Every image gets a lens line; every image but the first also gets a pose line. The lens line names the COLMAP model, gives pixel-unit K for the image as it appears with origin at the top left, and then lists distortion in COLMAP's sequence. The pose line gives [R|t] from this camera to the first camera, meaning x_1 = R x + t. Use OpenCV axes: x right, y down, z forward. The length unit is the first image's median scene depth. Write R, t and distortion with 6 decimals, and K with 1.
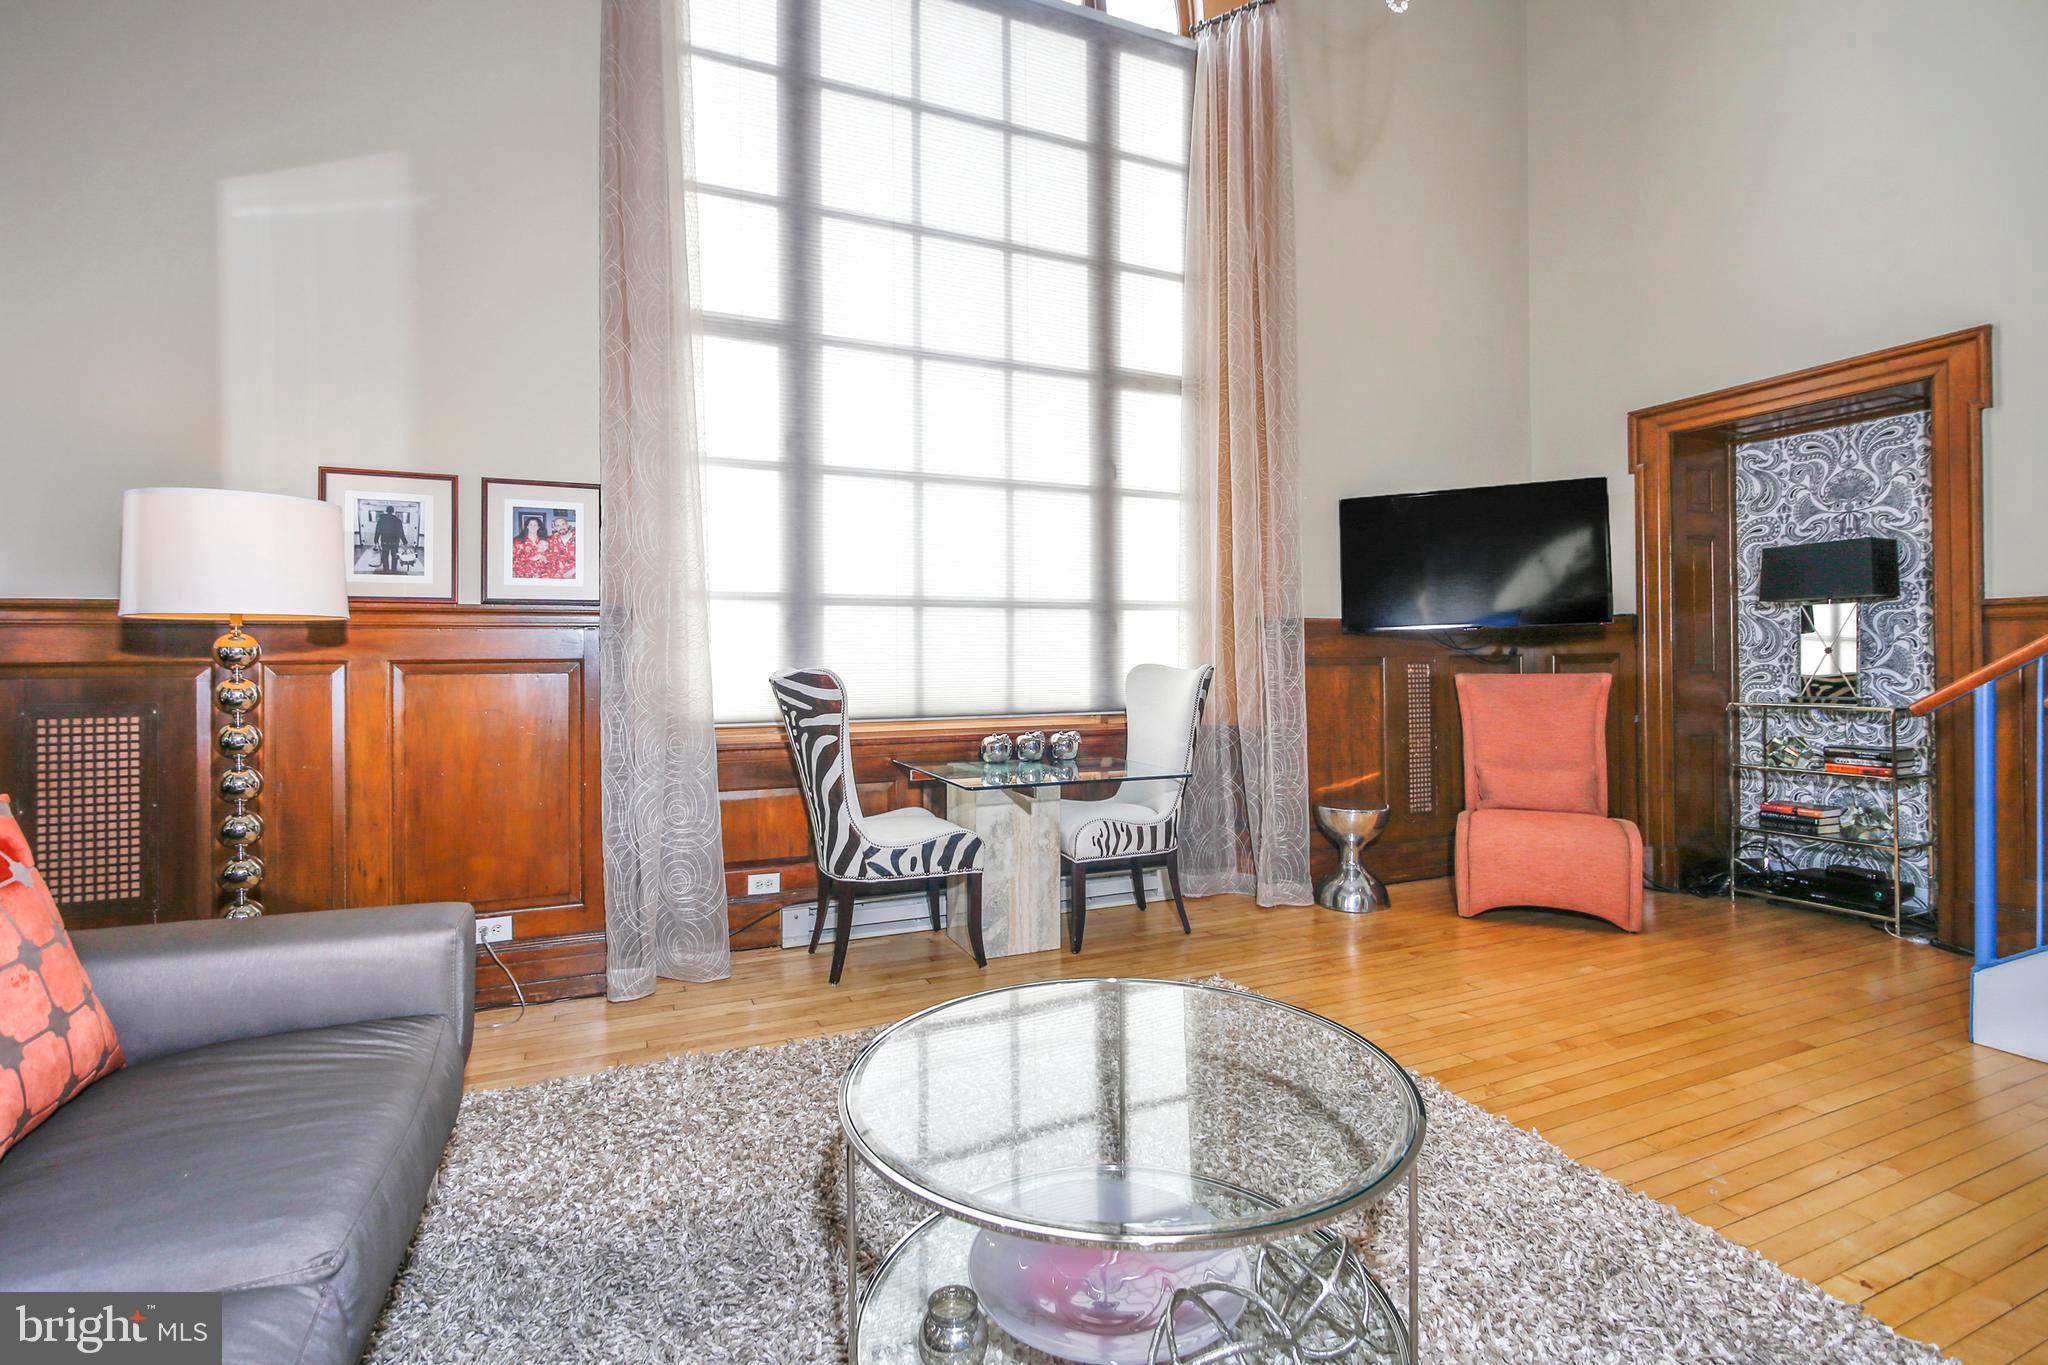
lens RADIAL K [[943.0, 0, 1017.3], [0, 943.0, 663.2], [0, 0, 1]] dist [0.022563, 0.000462]
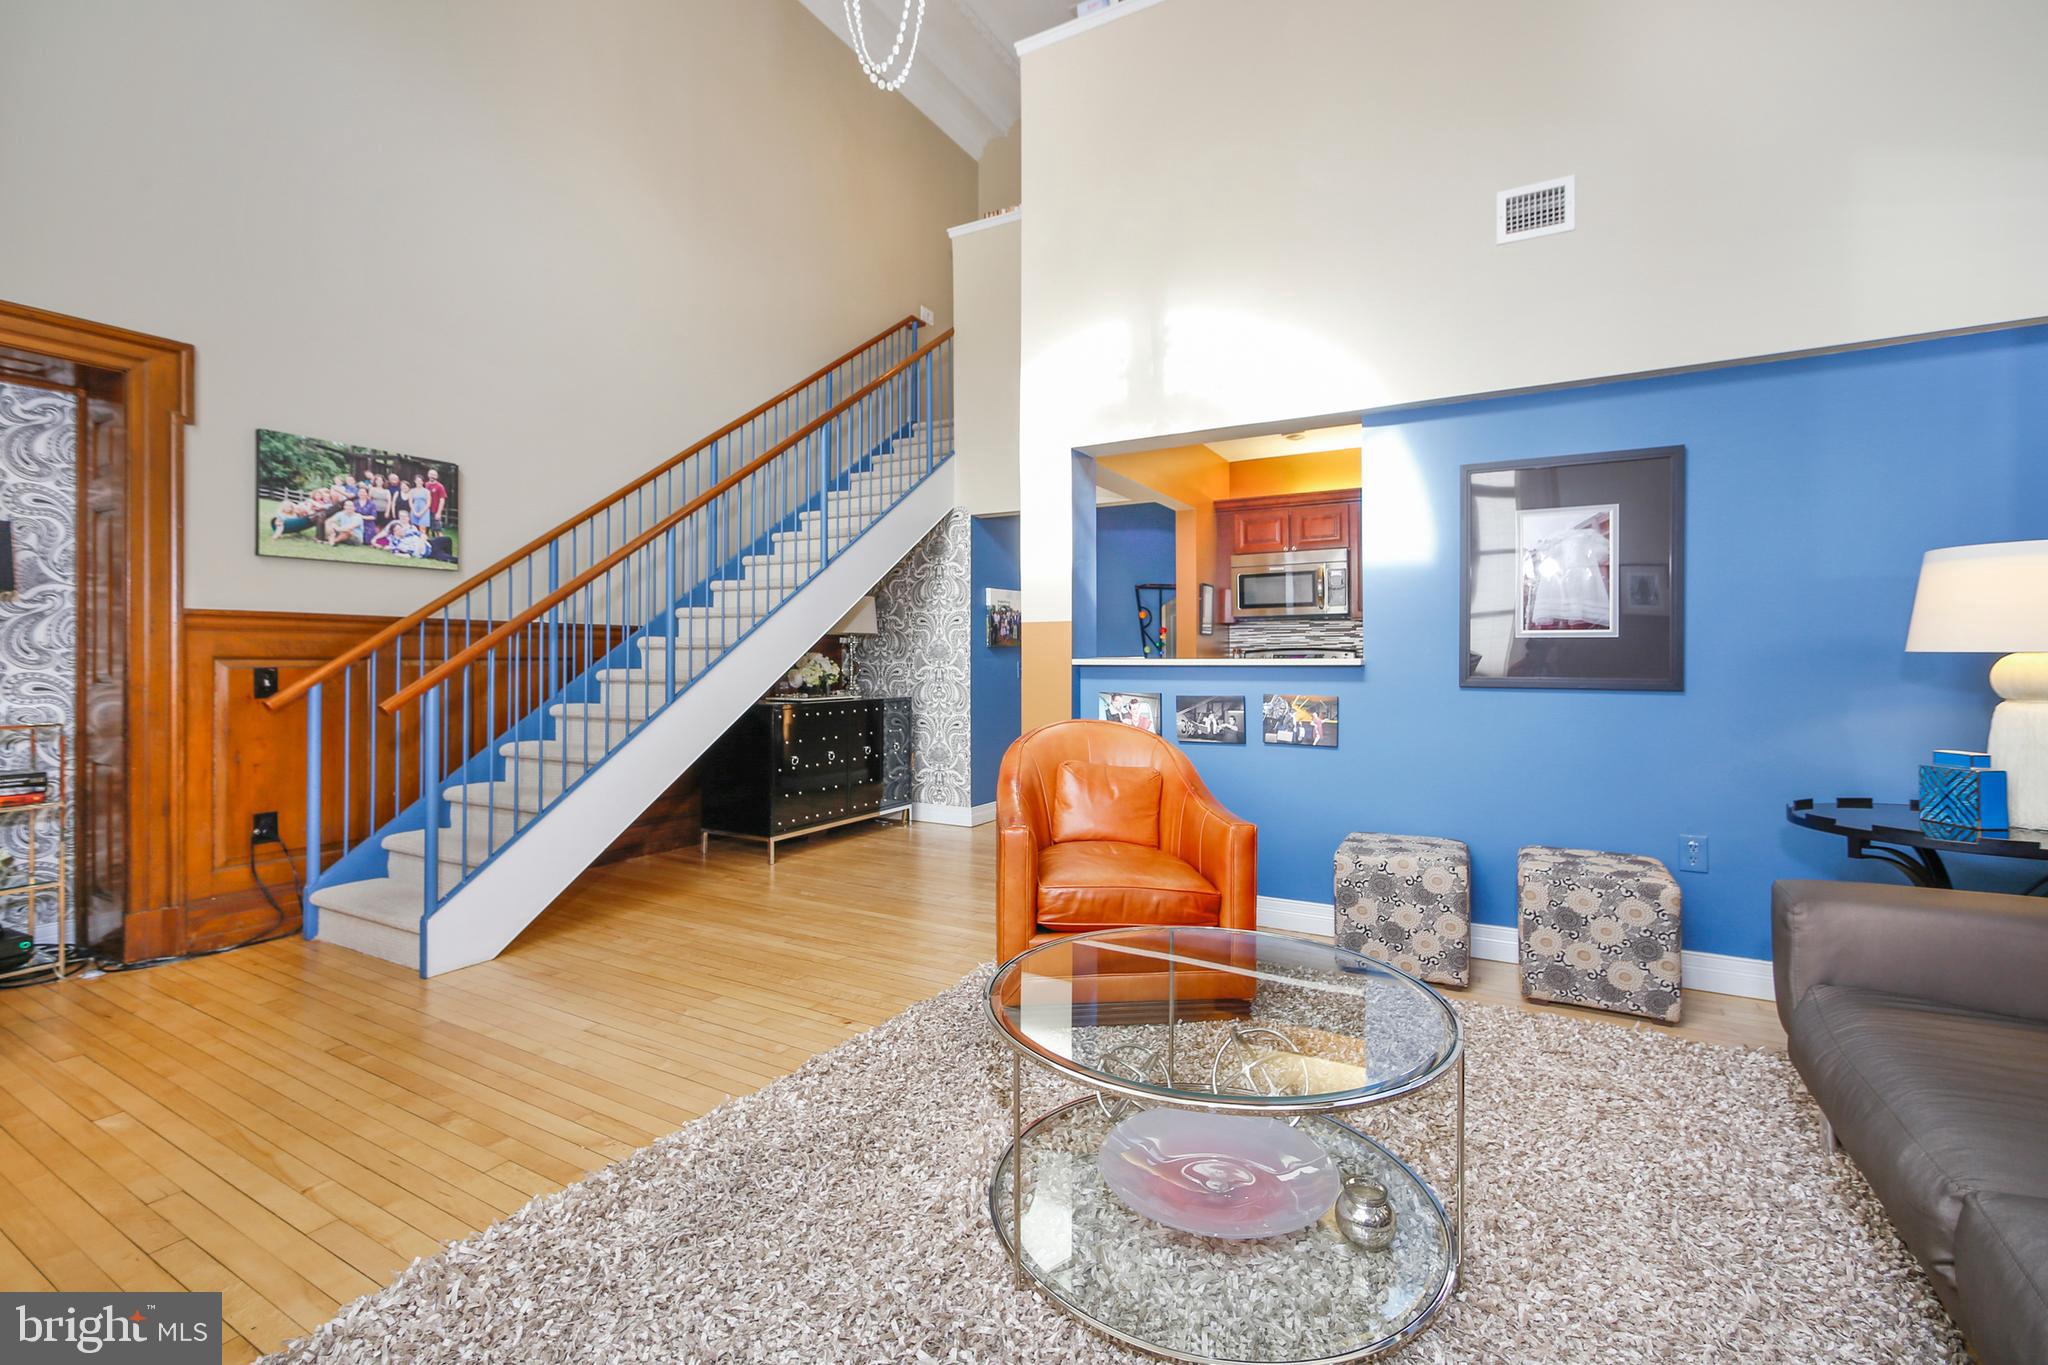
lens RADIAL K [[912.0, 0, 1007.4], [0, 912.0, 657.0], [0, 0, 1]] dist [0.004592, 0.000192]
pose [[-0.597501, 0.010713, 0.801796, -0.312503], [0.009195, 0.999937, -0.006509, 0.000272], [-0.801815, 0.003484, -0.597562, 0.892498]]
